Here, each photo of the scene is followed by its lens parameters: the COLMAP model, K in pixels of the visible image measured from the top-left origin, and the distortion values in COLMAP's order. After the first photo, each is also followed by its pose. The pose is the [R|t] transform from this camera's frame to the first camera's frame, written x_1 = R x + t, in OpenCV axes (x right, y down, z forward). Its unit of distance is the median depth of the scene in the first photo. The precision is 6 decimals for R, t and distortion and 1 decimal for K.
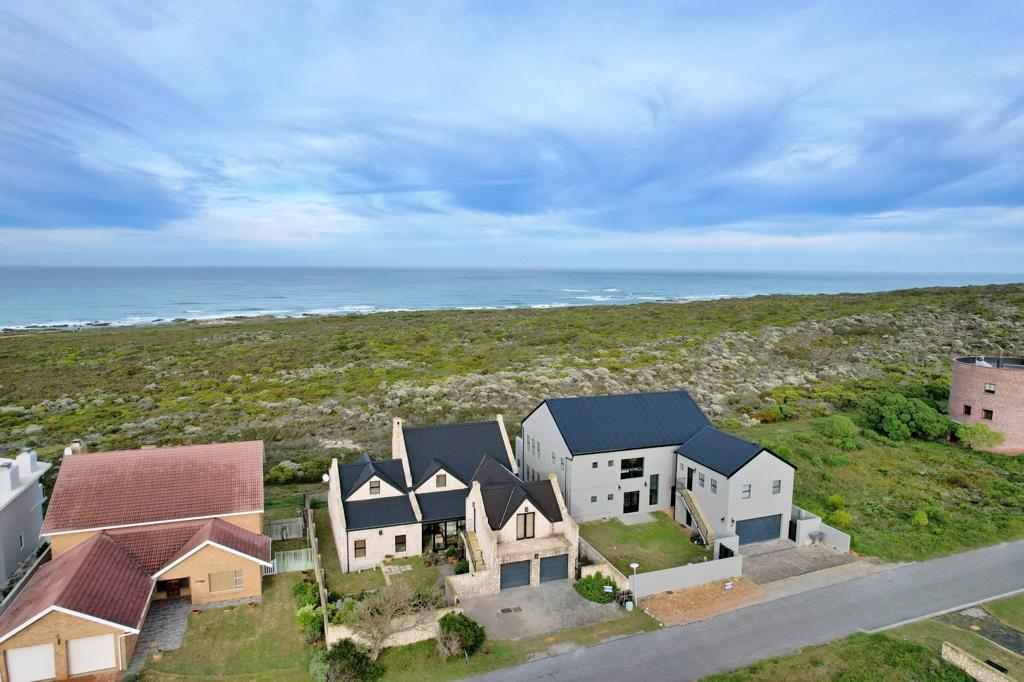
lens RADIAL K [[643.1, 0, 511.2], [0, 643.1, 349.3], [0, 0, 1]] dist [-0.054258, 0.029528]
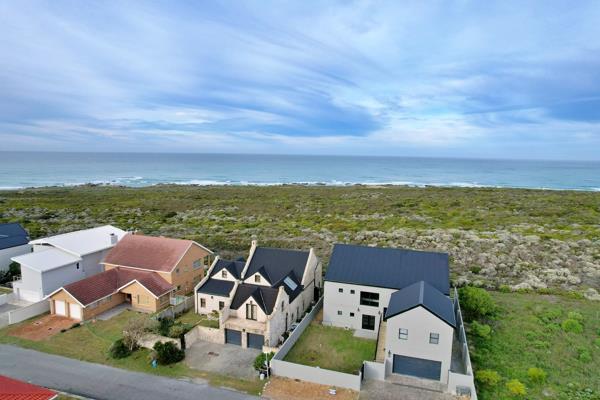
lens RADIAL K [[376.8, 0, 299.2], [0, 376.8, 200.5], [0, 0, 1]] dist [-0.054258, 0.029528]
pose [[0.786036, 0.080033, -0.612978, 0.620810], [-0.088538, 0.995936, 0.016498, -0.037182], [0.611808, 0.041304, 0.789928, 0.258026]]
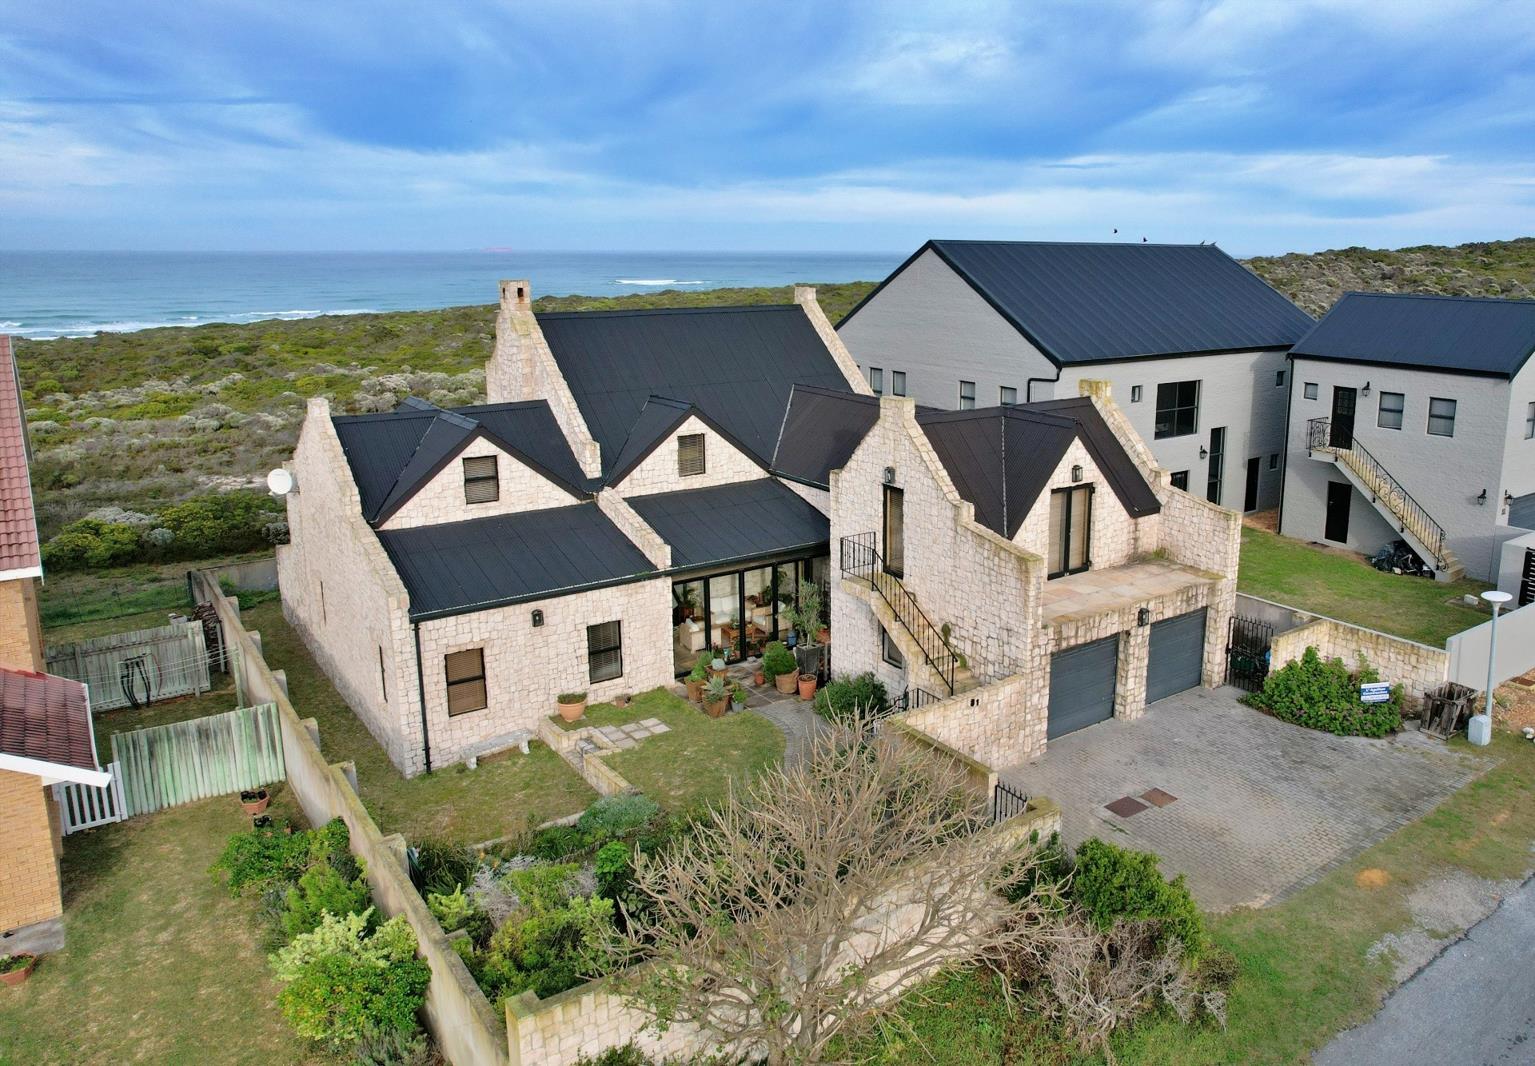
lens RADIAL K [[1114.2, 0, 880.1], [0, 1114.2, 481.2], [0, 0, 1]] dist [-0.059907, 0.040620]
pose [[0.953523, -0.063563, 0.294540, -0.189870], [0.038988, 0.995306, 0.088575, 0.180747], [-0.298788, -0.072974, 0.951525, 0.474820]]
